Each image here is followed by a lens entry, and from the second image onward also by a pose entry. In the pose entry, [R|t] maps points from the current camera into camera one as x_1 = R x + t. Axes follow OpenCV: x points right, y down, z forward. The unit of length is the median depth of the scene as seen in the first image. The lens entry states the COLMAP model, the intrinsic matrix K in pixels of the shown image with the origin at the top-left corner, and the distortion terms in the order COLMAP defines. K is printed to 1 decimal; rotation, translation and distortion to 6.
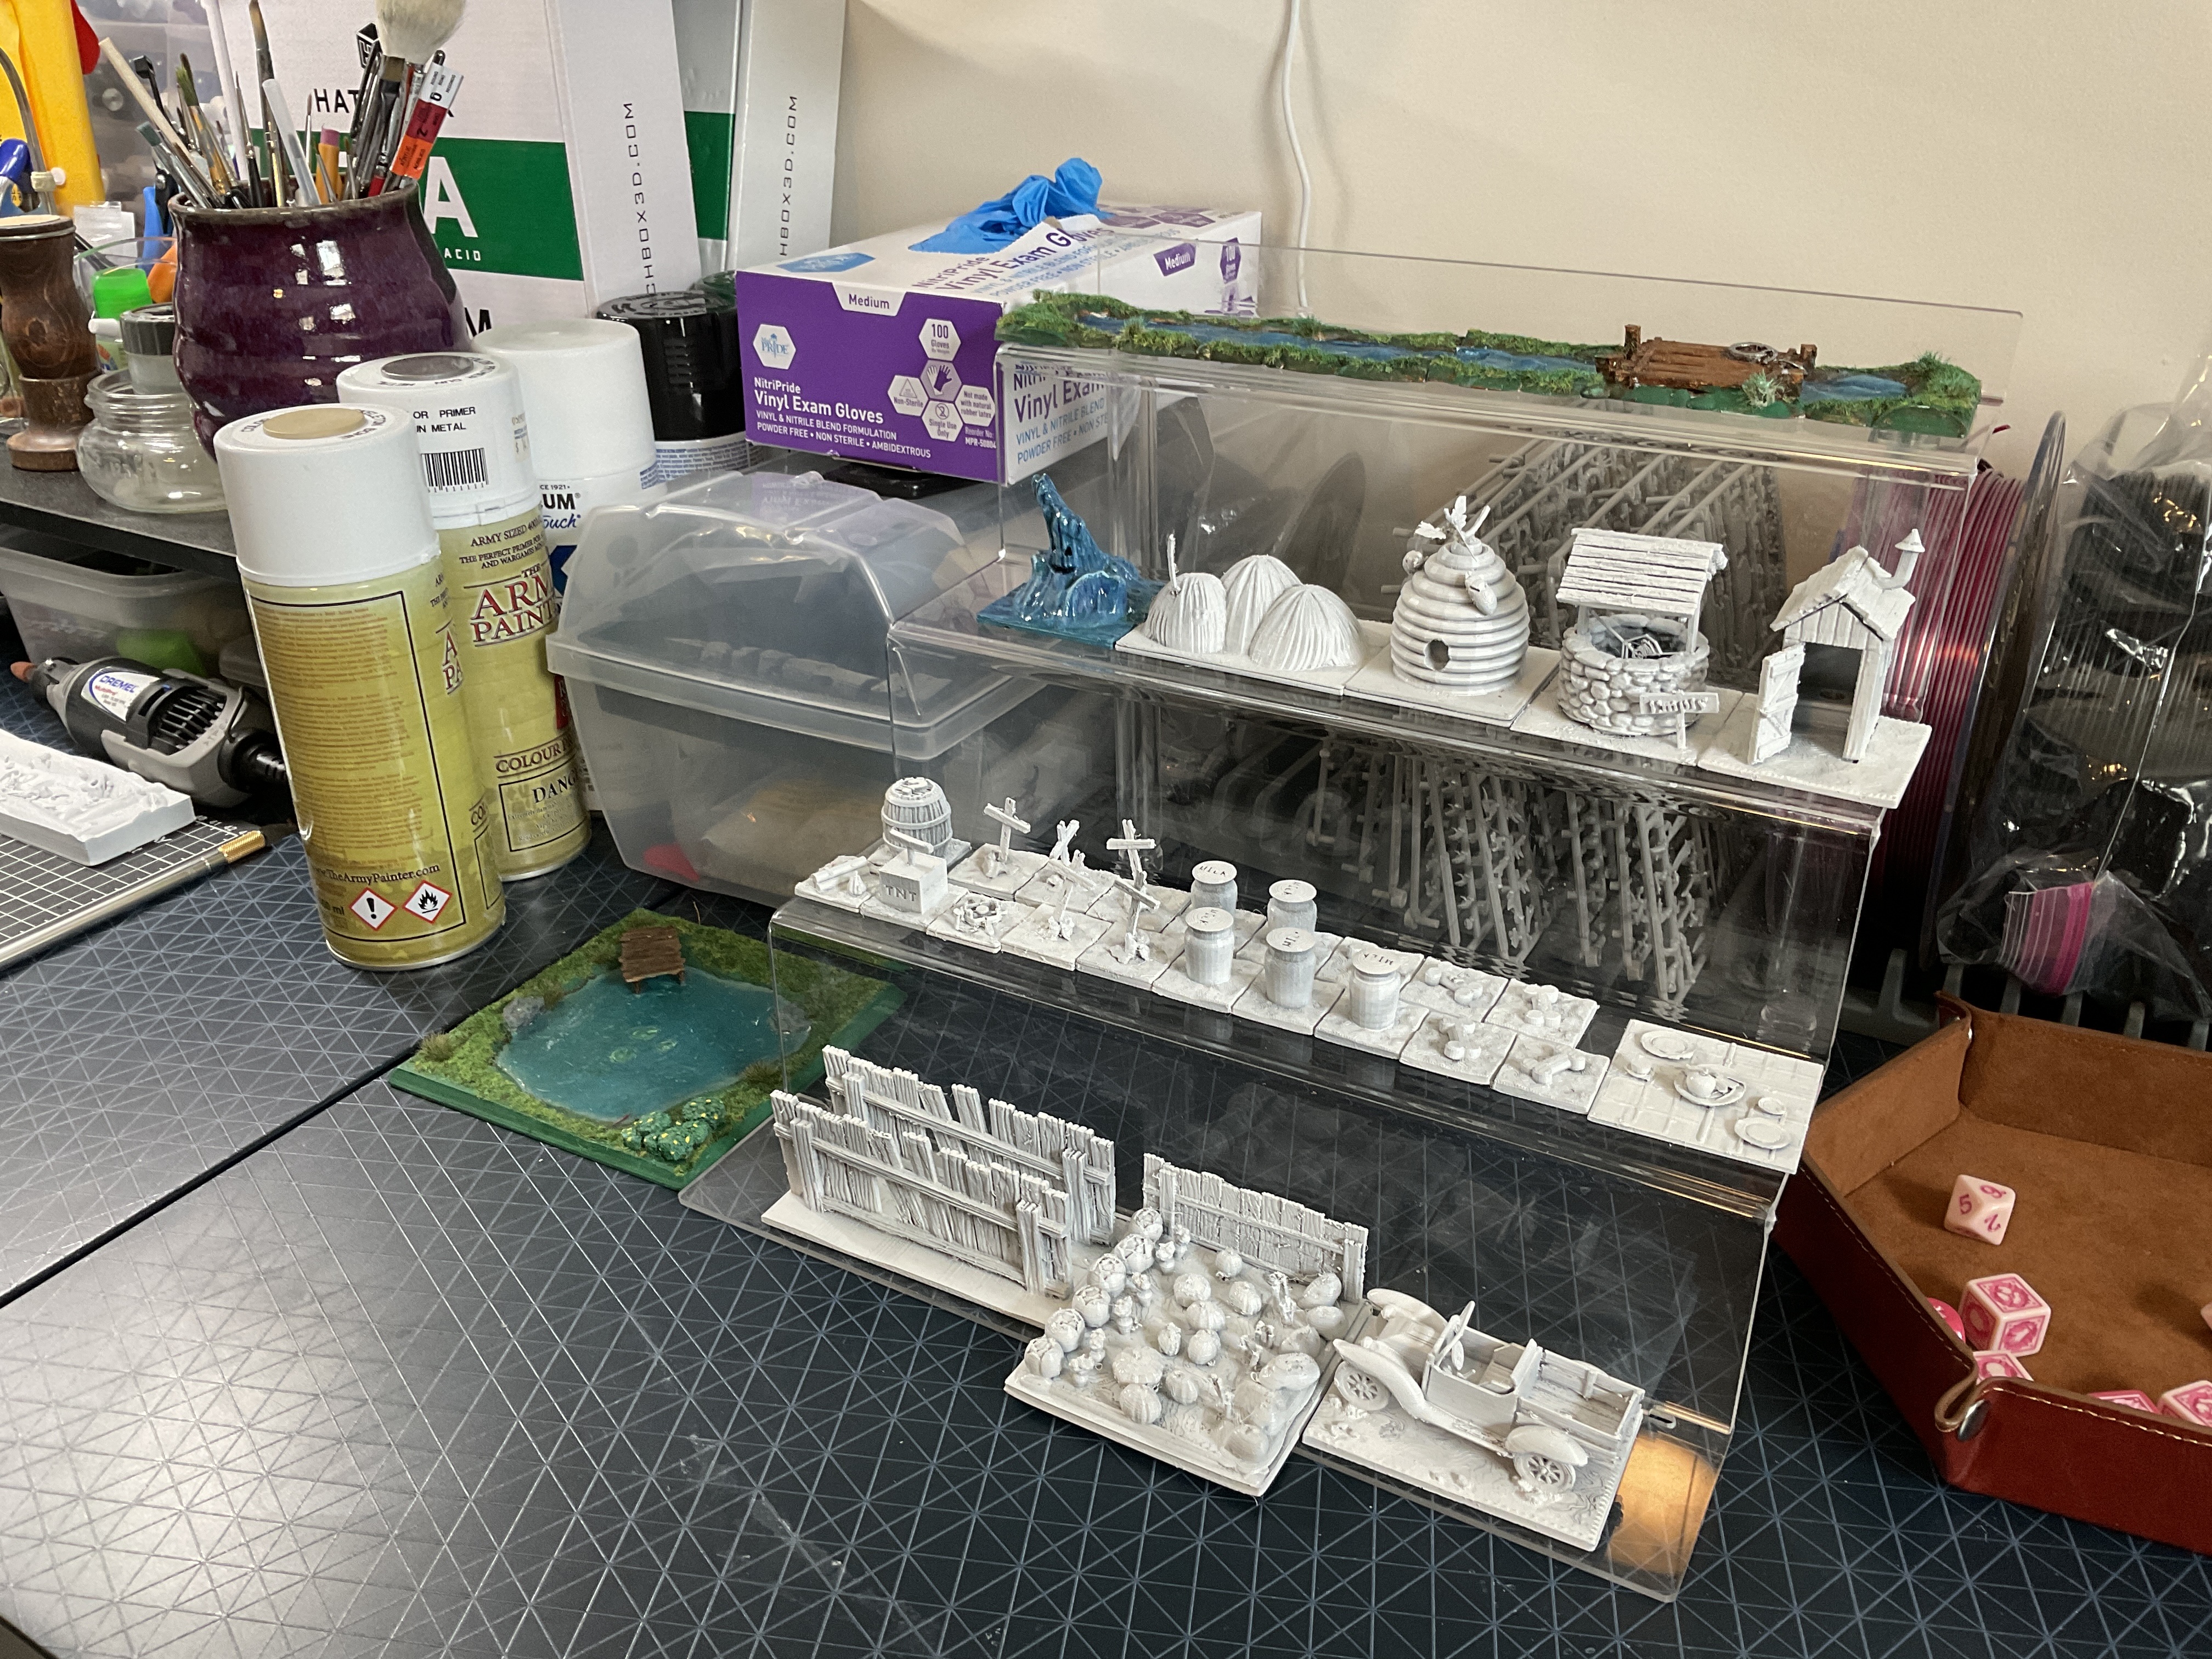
lens RADIAL K [[1787.1, 0, 1096.6], [0, 1787.1, 855.6], [0, 0, 1]] dist [0.061009, -0.144935]
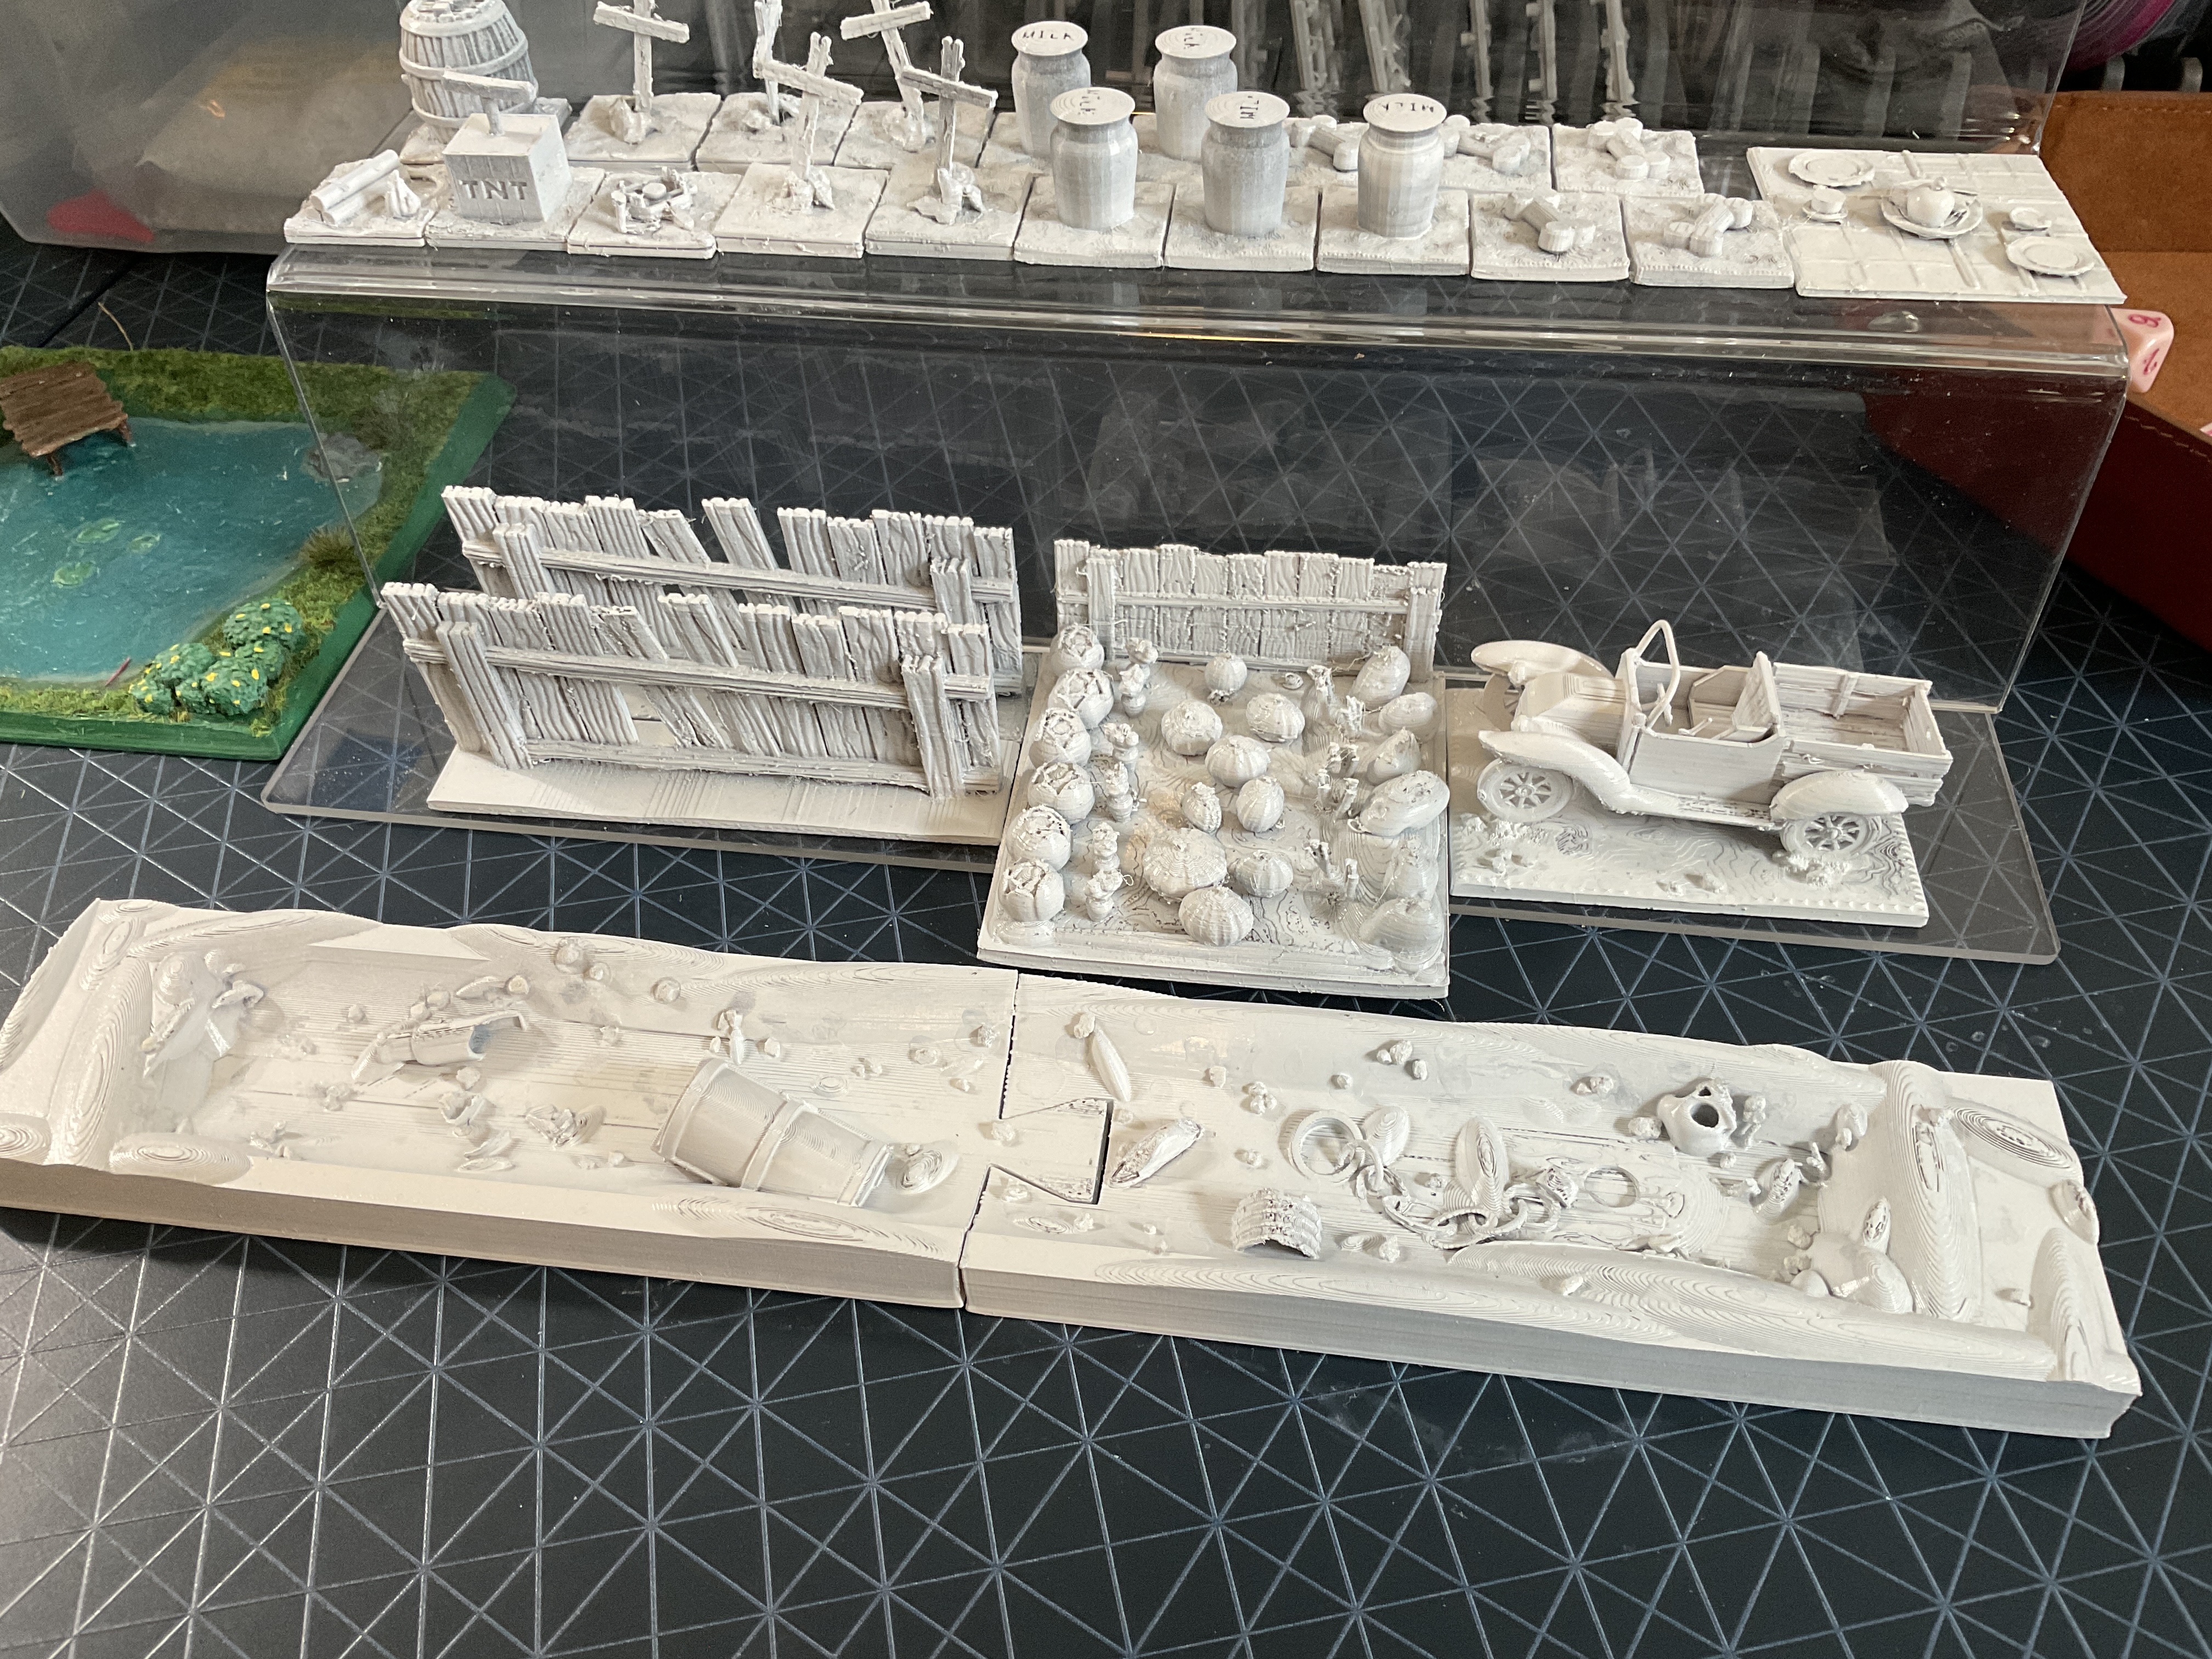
lens RADIAL K [[1787.1, 0, 1096.6], [0, 1787.1, 855.6], [0, 0, 1]] dist [0.061009, -0.144935]
pose [[0.923900, -0.277178, 0.263784, -0.154855], [0.183468, 0.925875, 0.330294, 0.068046], [-0.335781, -0.256763, 0.906269, 0.415203]]
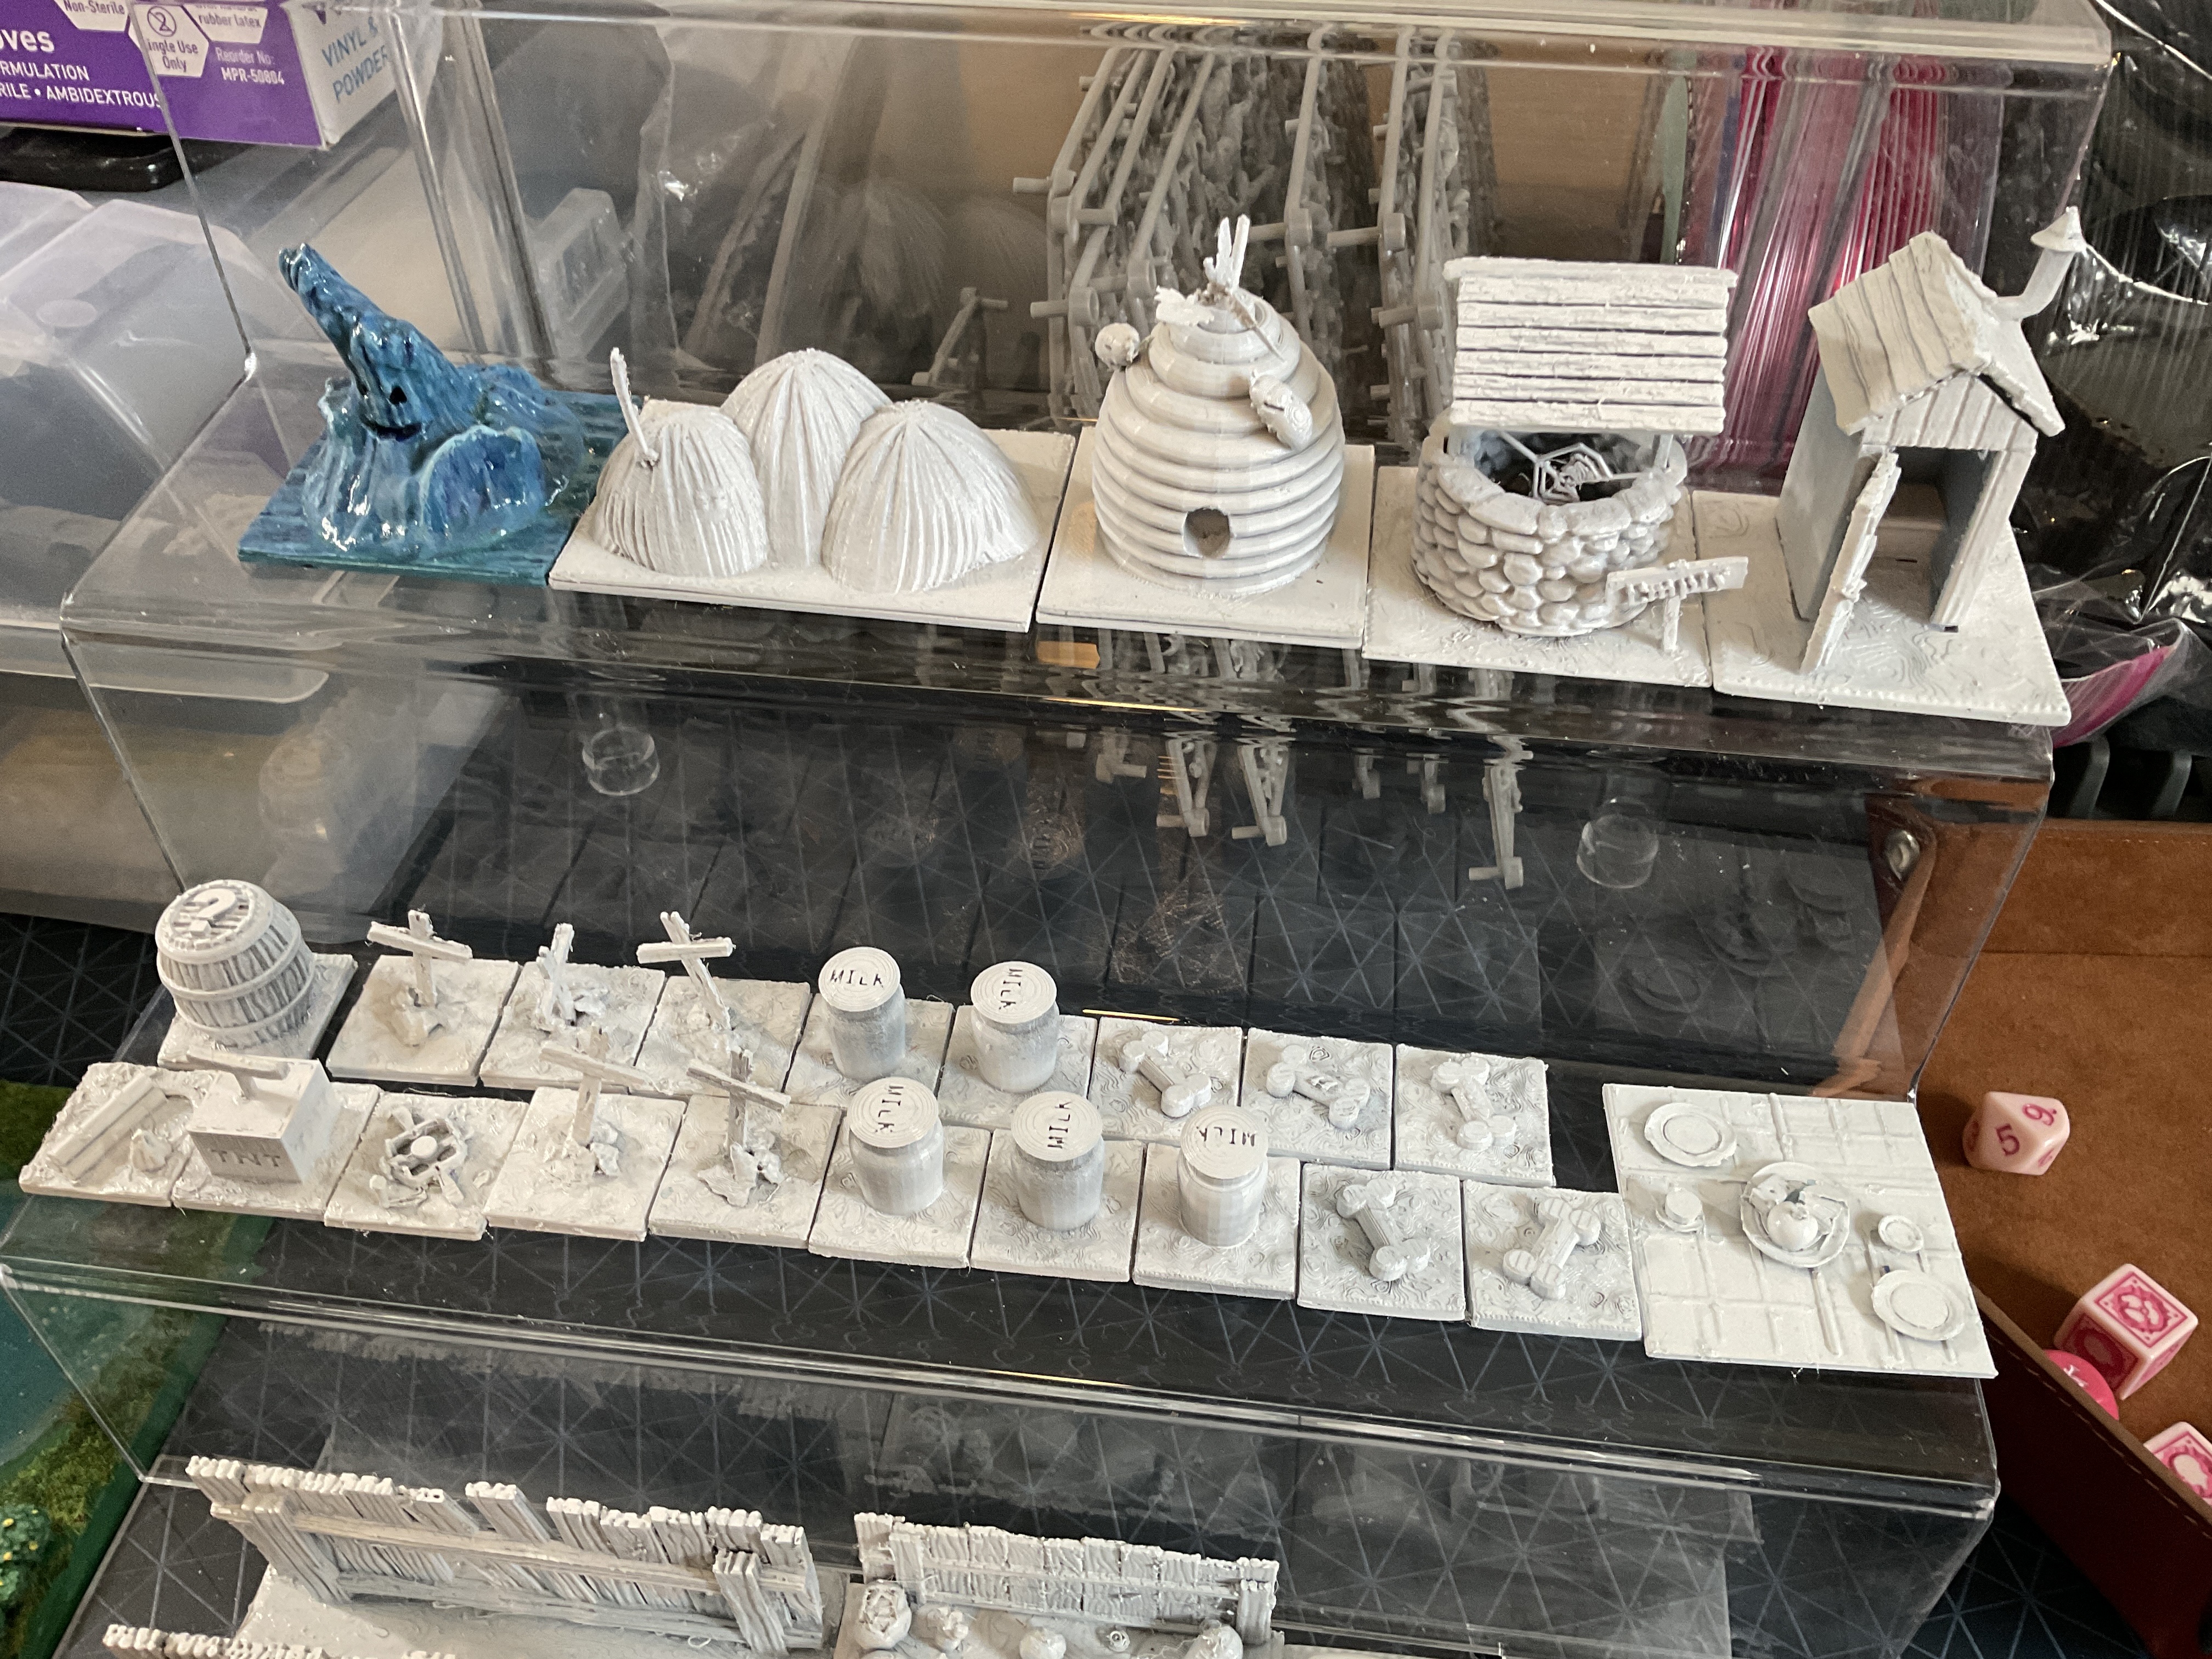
lens RADIAL K [[1788.8, 0, 1094.1], [0, 1788.8, 854.4], [0, 0, 1]] dist [0.048198, -0.100905]
pose [[0.920071, -0.256248, 0.296322, -0.020455], [0.166143, 0.940243, 0.297220, -0.185366], [-0.354776, -0.224232, 0.907664, 0.511078]]
